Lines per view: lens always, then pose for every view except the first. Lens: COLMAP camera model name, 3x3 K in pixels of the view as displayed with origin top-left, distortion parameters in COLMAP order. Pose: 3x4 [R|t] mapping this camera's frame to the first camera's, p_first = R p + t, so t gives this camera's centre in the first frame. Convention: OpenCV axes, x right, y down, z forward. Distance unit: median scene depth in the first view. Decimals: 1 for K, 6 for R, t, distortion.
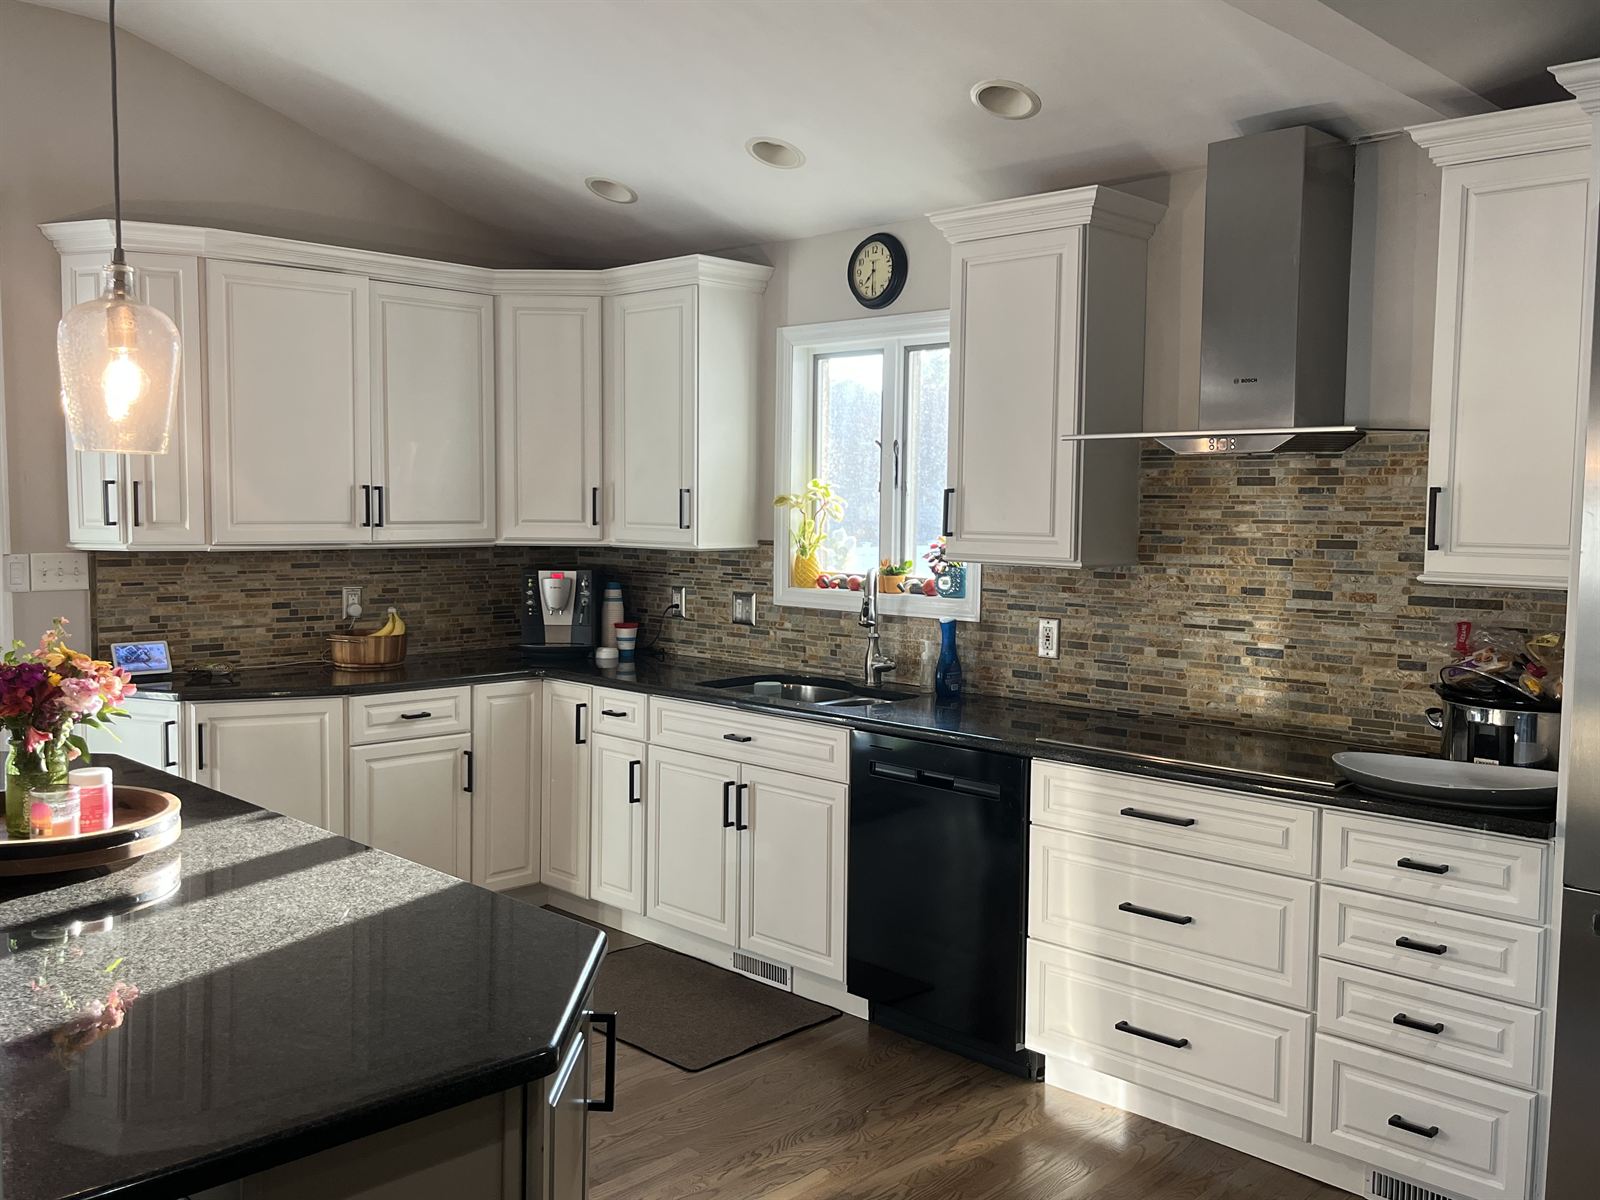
lens RADIAL K [[1421.7, 0, 800.0], [0, 1421.7, 600.0], [0, 0, 1]] dist [0.069353, -0.114876]
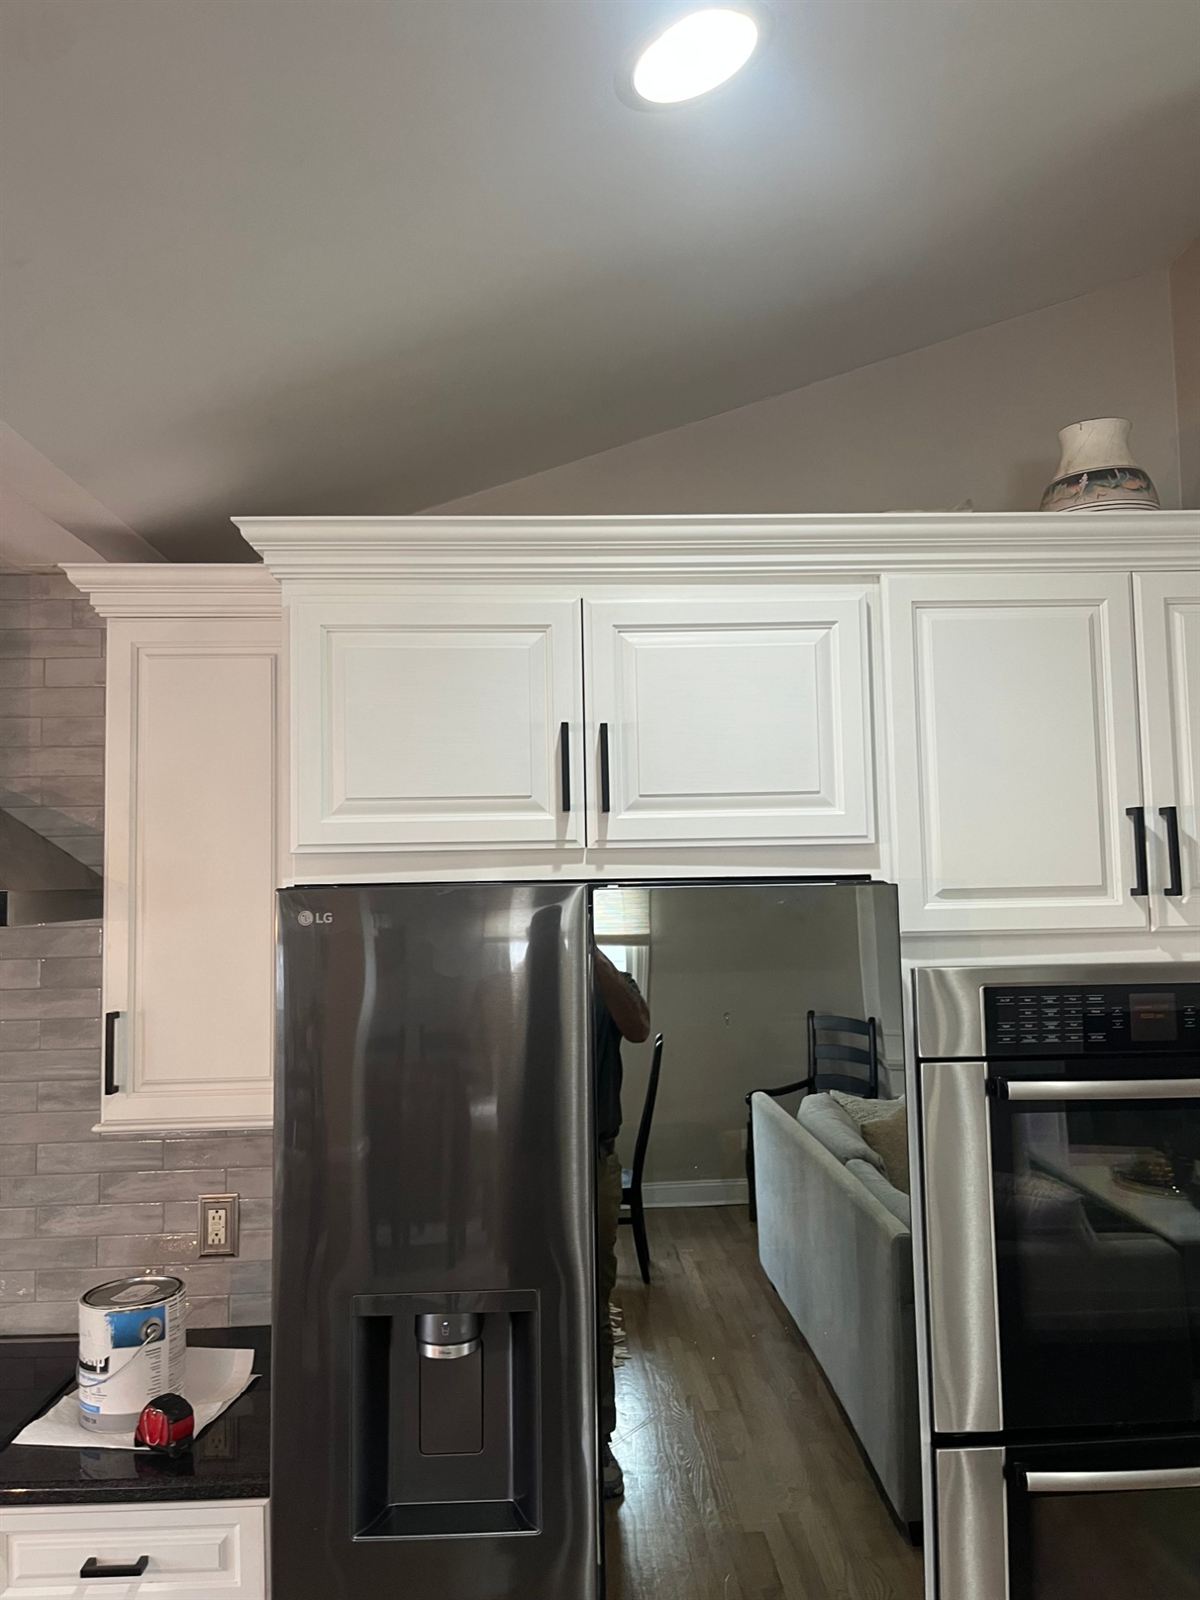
lens RADIAL K [[1223.5, 0, 605.2], [0, 1223.5, 794.4], [0, 0, 1]] dist [0.048118, -0.069437]
pose [[0.692073, 0.030656, 0.721176, 0.101594], [0.079934, 0.989698, -0.118779, -0.069398], [-0.717388, 0.139851, 0.682493, 0.239752]]
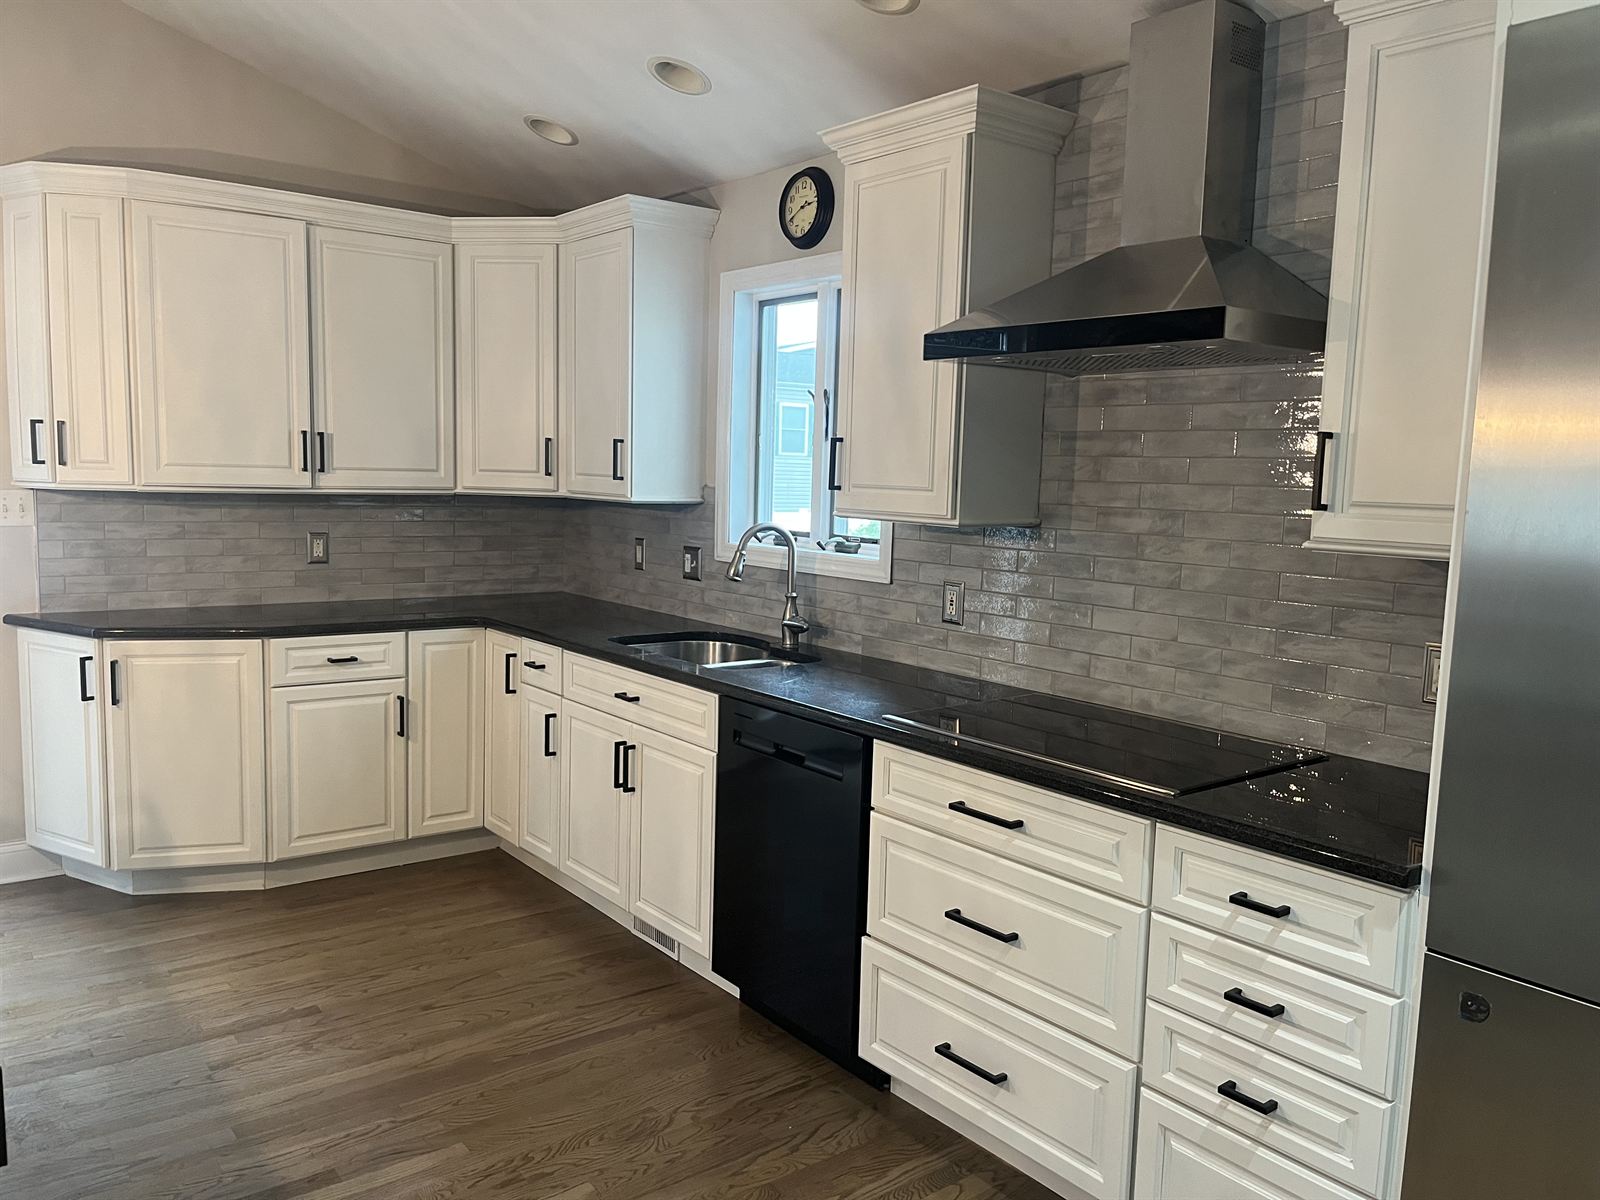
lens RADIAL K [[1223.5, 0, 802.9], [0, 1223.5, 609.7], [0, 0, 1]] dist [0.048118, -0.069437]
pose [[0.990158, 0.032573, -0.136113, 0.182879], [-0.026854, 0.998686, 0.043648, -0.001138], [0.137356, -0.039564, 0.989731, 0.198731]]
